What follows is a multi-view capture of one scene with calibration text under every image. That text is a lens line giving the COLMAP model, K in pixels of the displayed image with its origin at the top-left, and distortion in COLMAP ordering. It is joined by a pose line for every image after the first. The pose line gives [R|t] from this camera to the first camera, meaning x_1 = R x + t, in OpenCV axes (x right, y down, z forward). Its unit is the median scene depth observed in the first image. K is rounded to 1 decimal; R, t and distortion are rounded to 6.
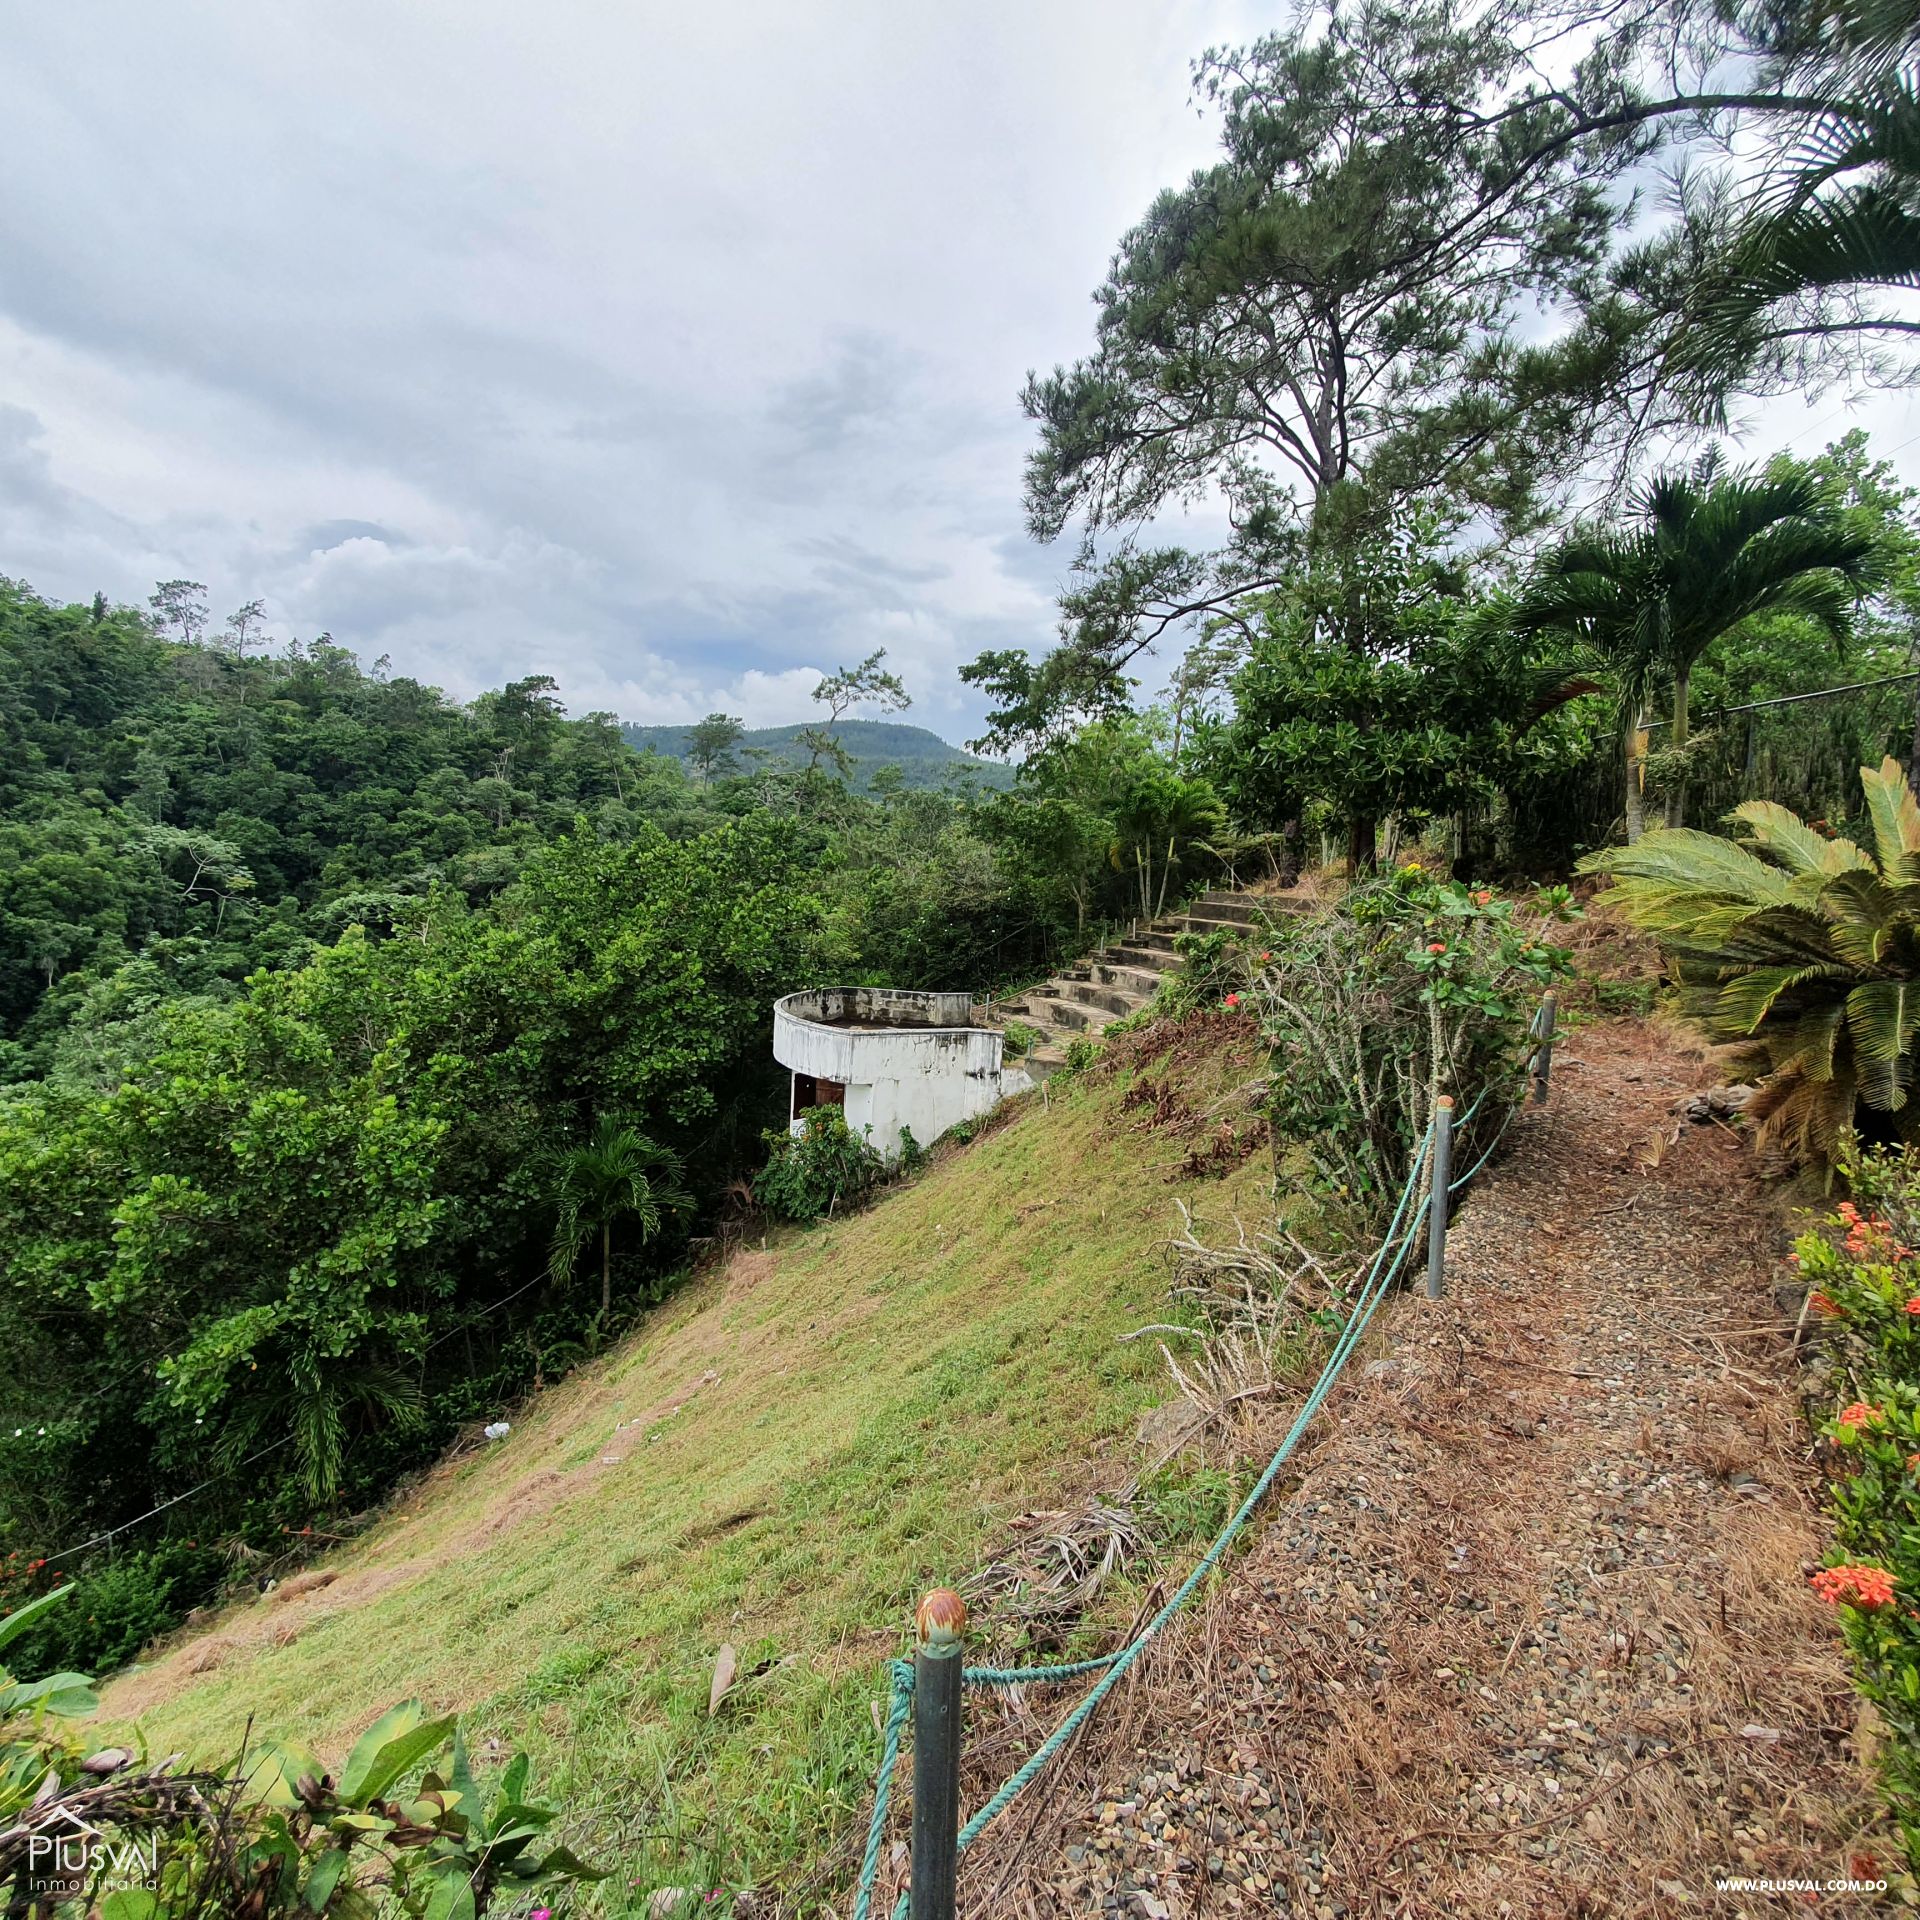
lens RADIAL K [[1022.0, 0, 957.9], [0, 1022.0, 963.7], [0, 0, 1]] dist [0.008490, -0.001351]
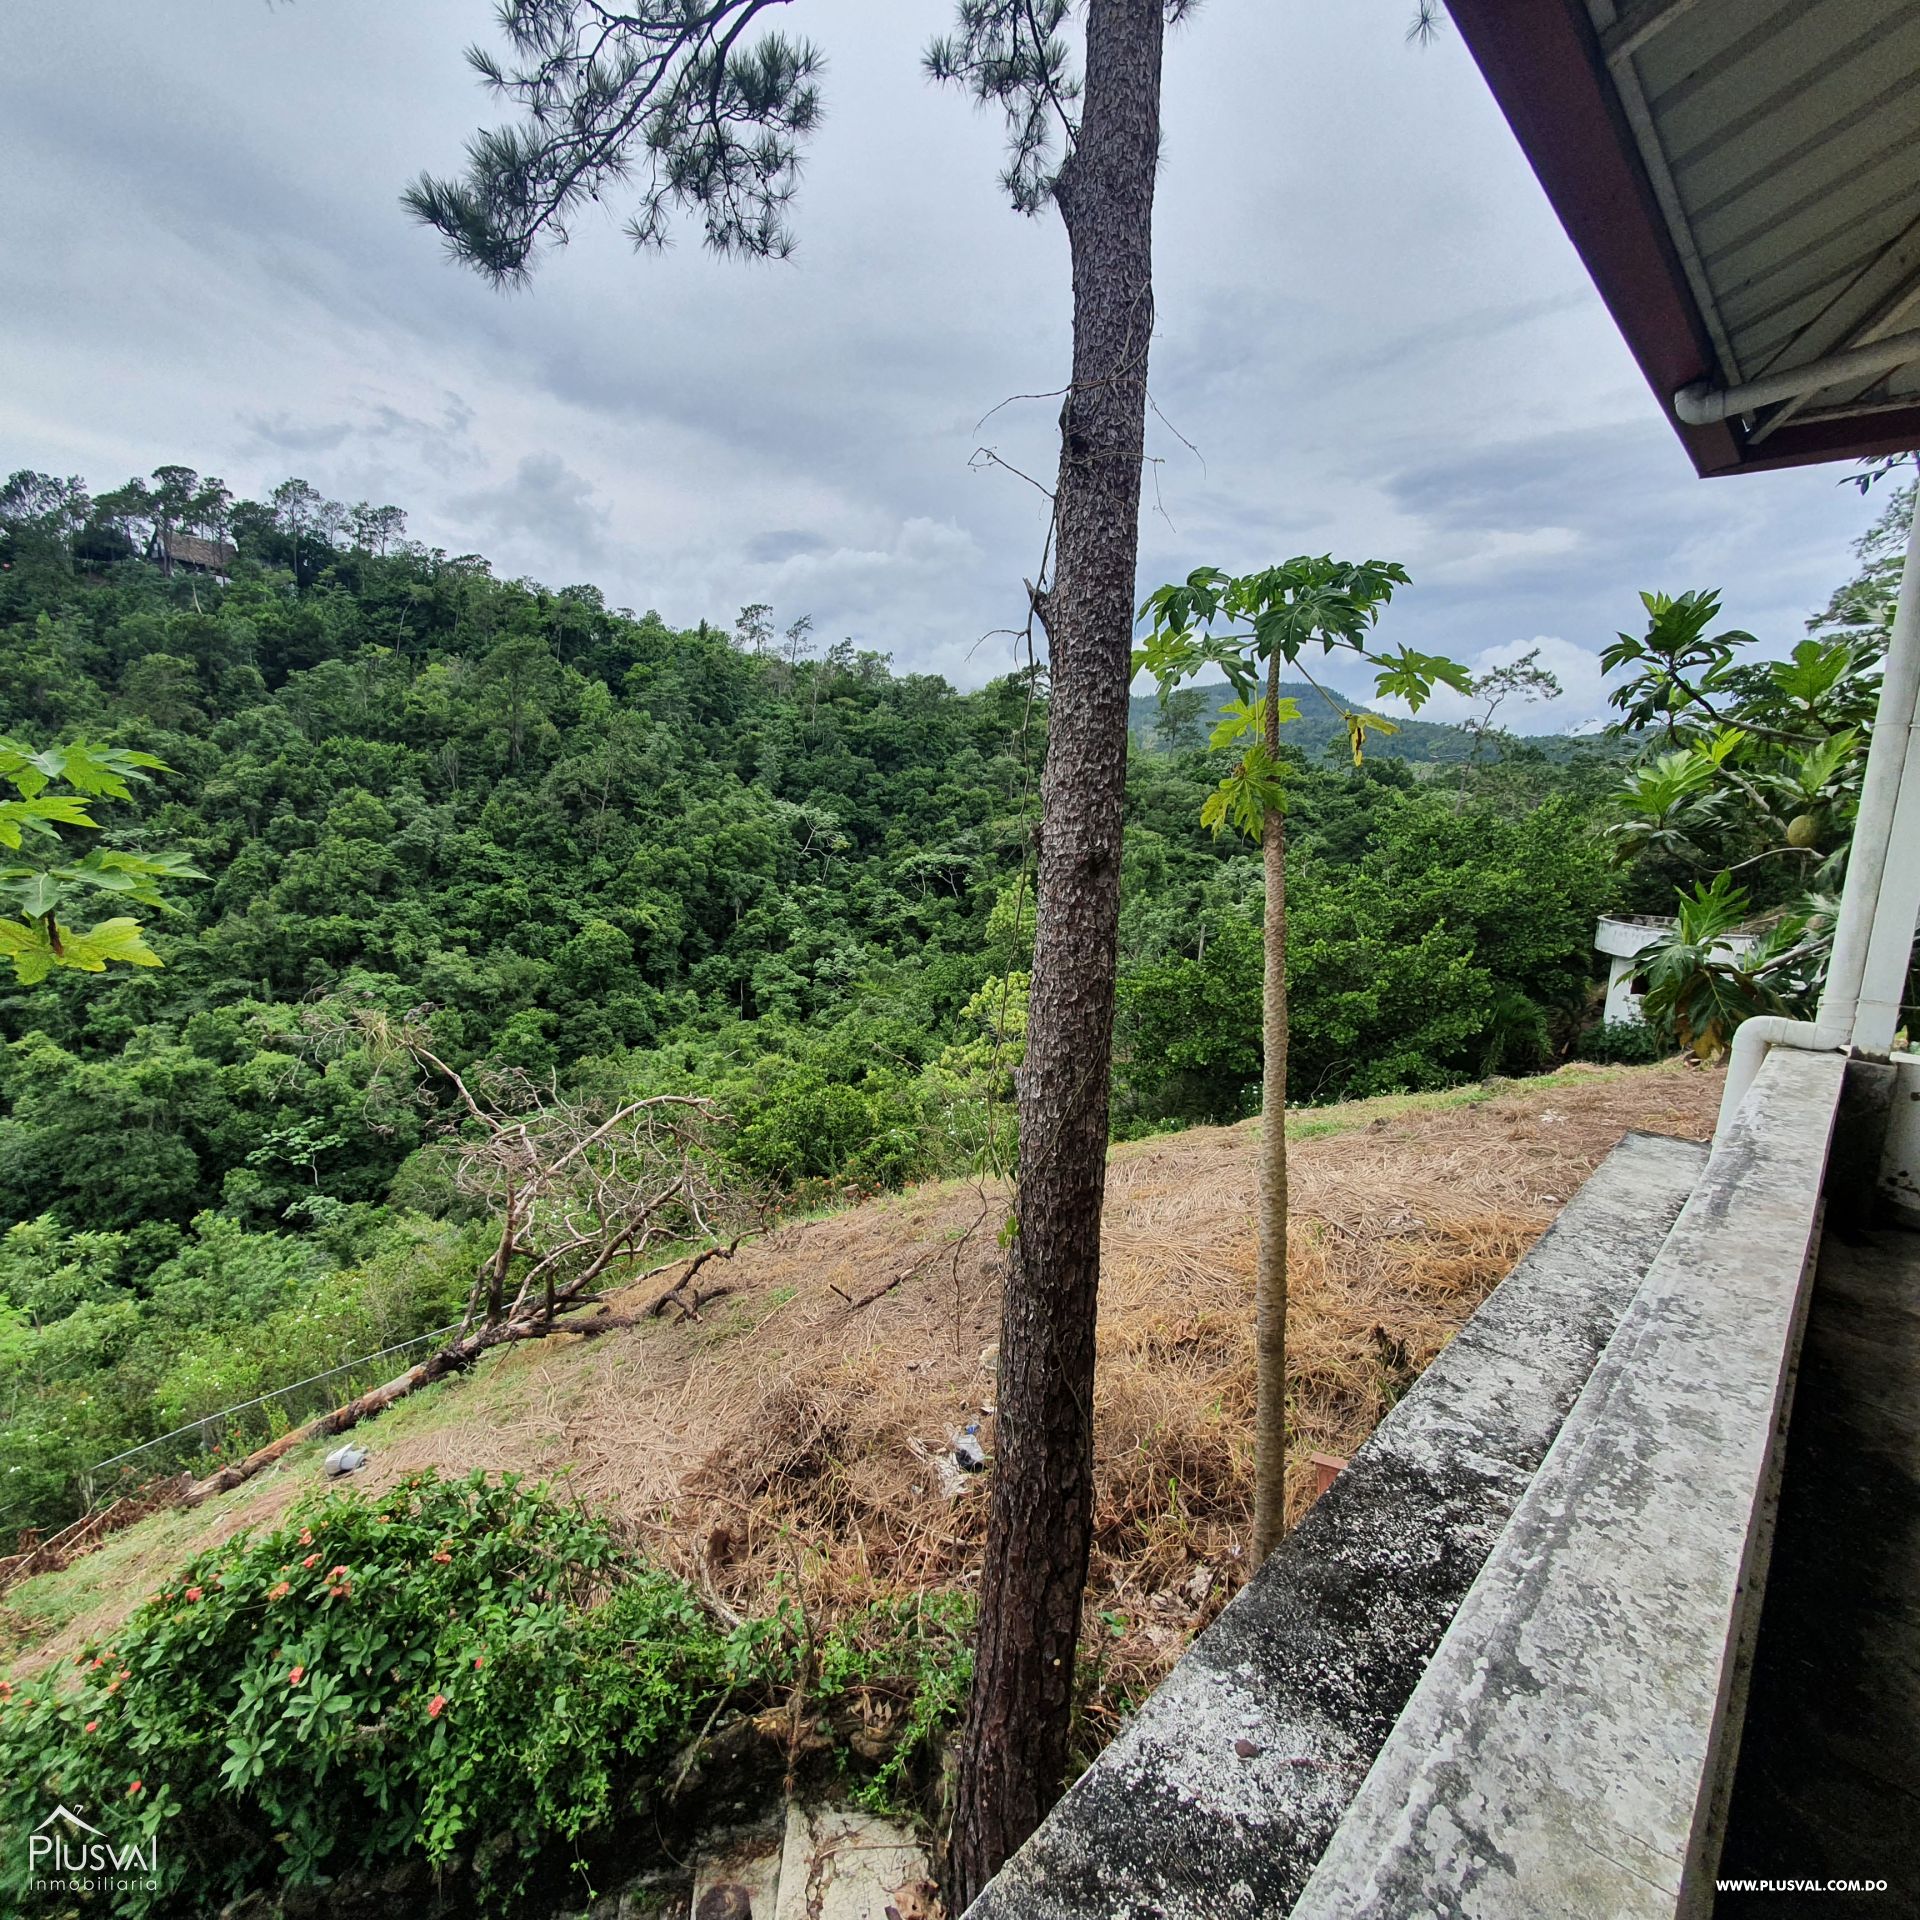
lens RADIAL K [[1028.1, 0, 948.8], [0, 1028.1, 962.1], [0, 0, 1]] dist [0.000846, 0.001769]
pose [[0.935915, 0.045269, -0.349304, -0.115304], [-0.035238, 0.998765, 0.035024, 0.018515], [0.350458, -0.020471, 0.936355, -0.161602]]
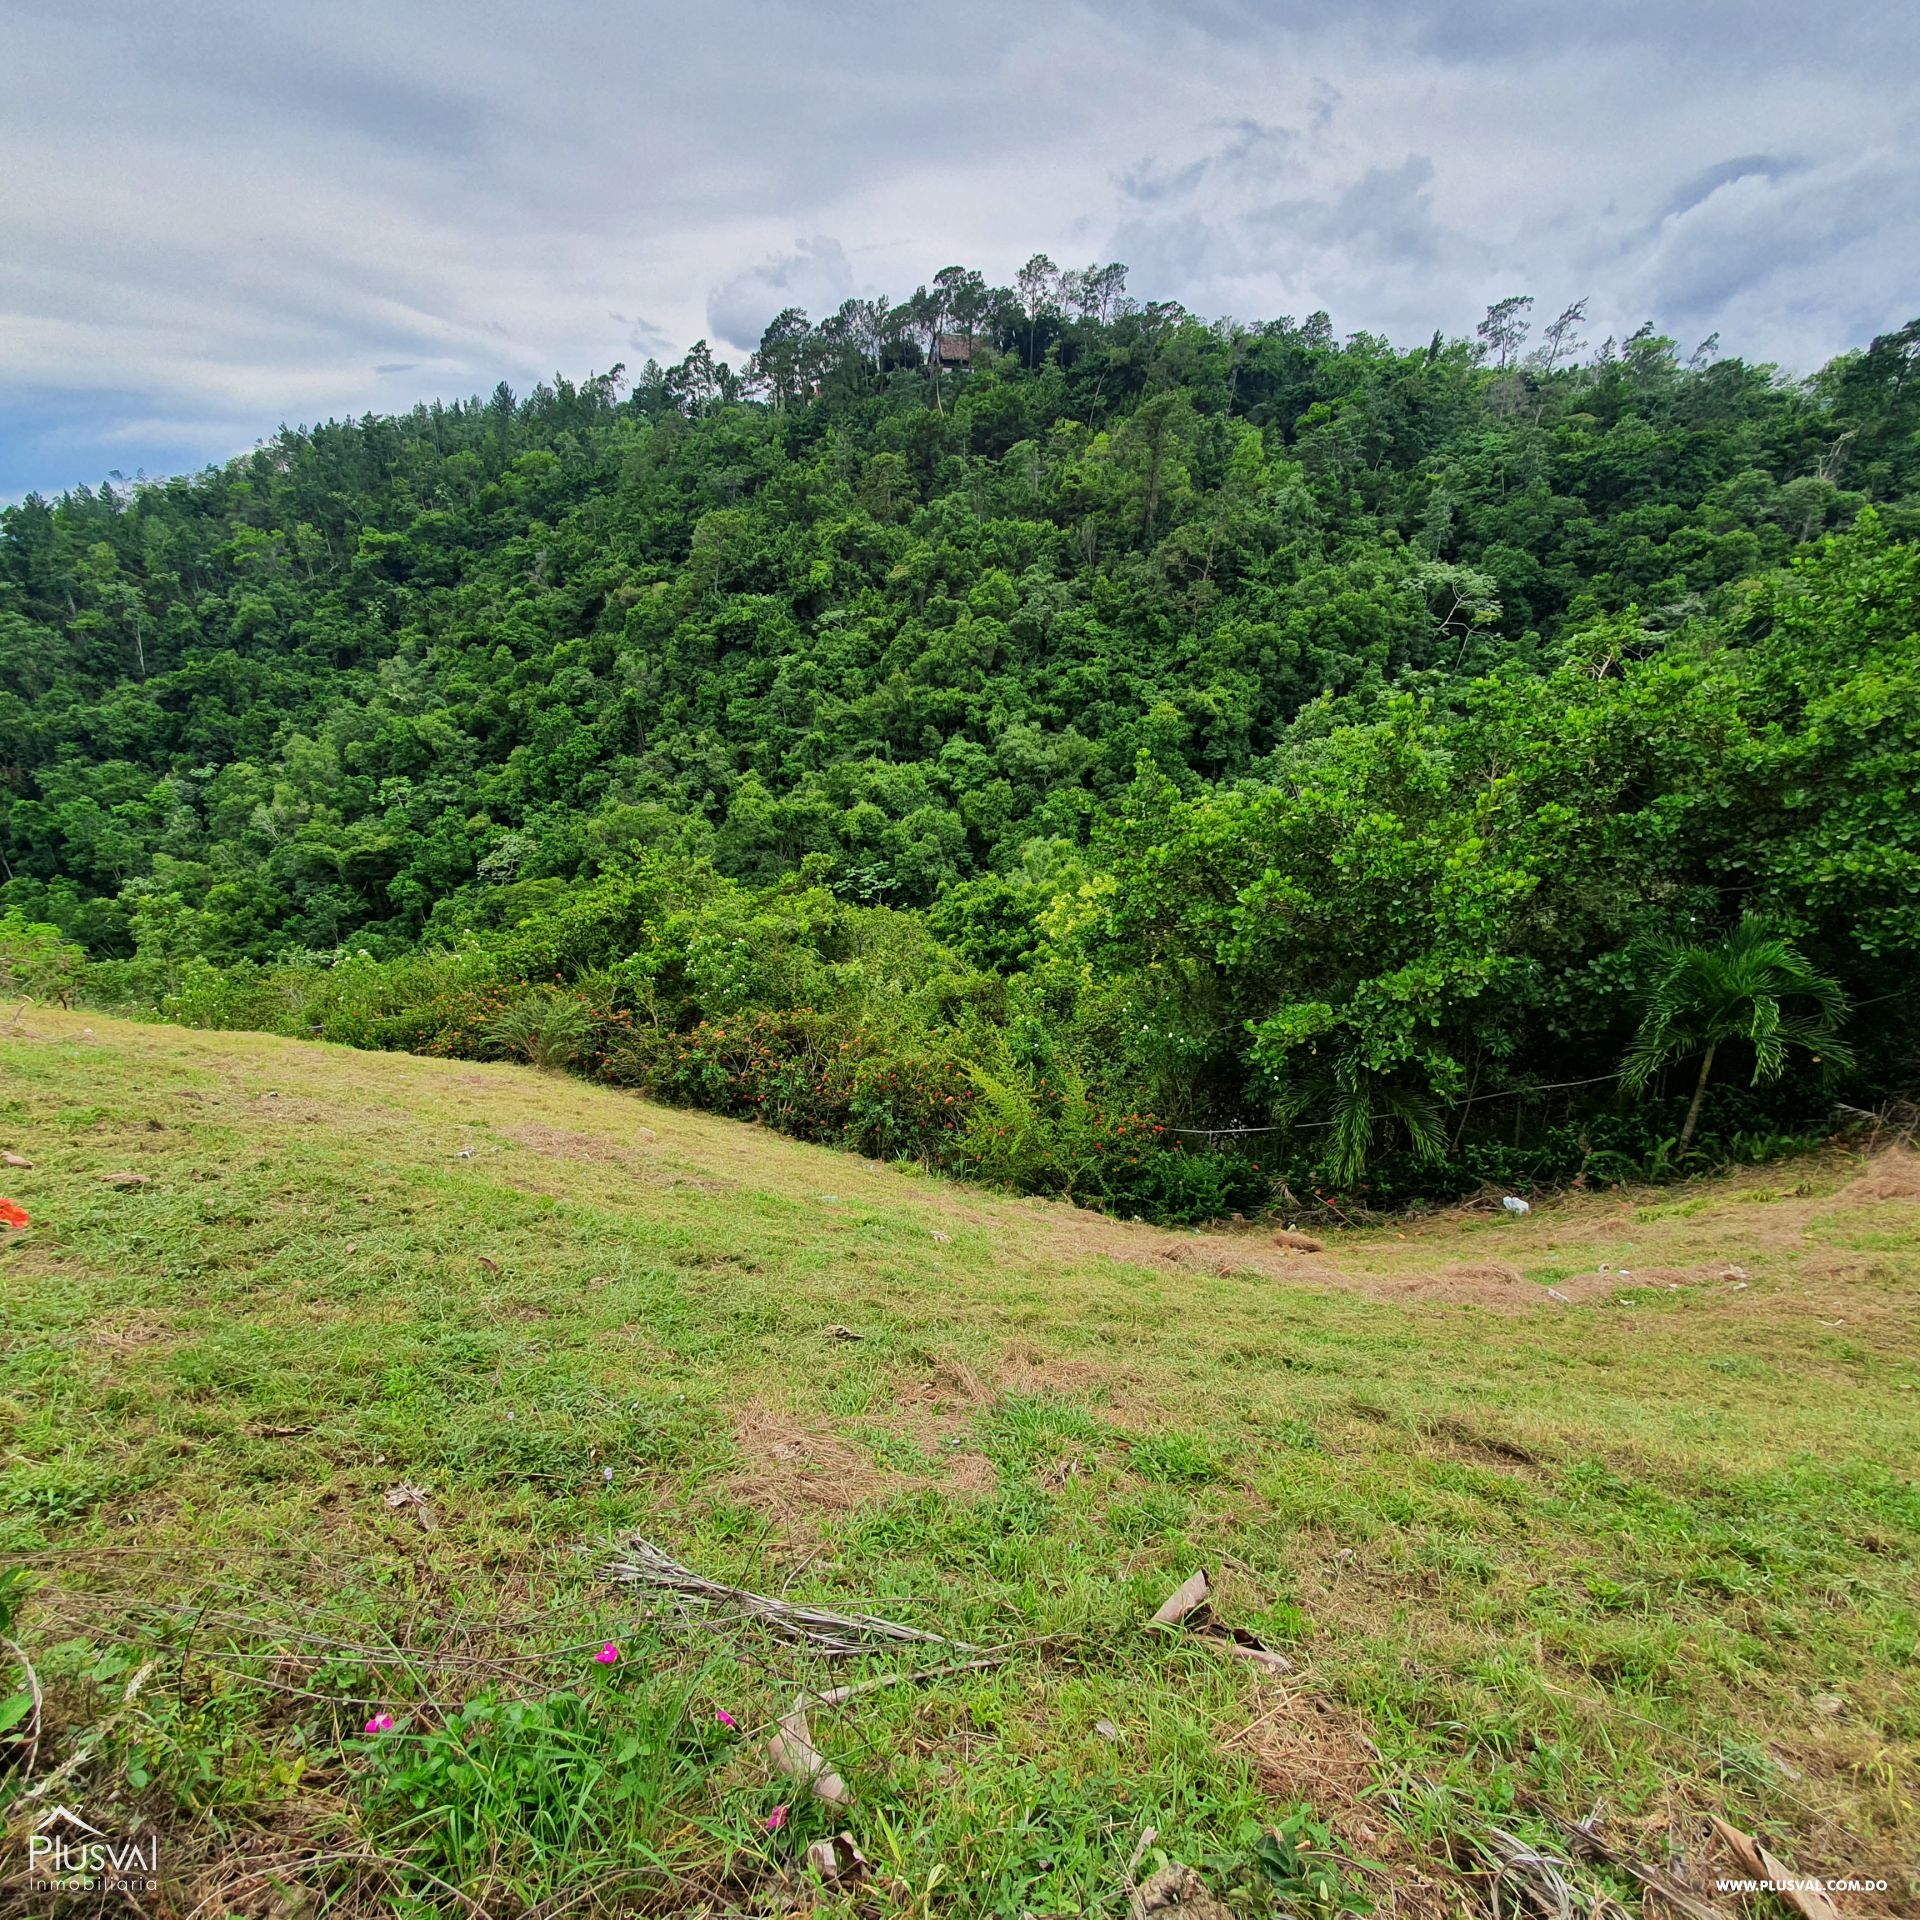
lens RADIAL K [[1022.0, 0, 957.9], [0, 1022.0, 963.7], [0, 0, 1]] dist [0.008490, -0.001351]
pose [[0.471047, 0.281555, -0.835967, 0.008257], [-0.070675, 0.956692, 0.282391, 0.000986], [0.879272, -0.073937, 0.470546, 0.020520]]
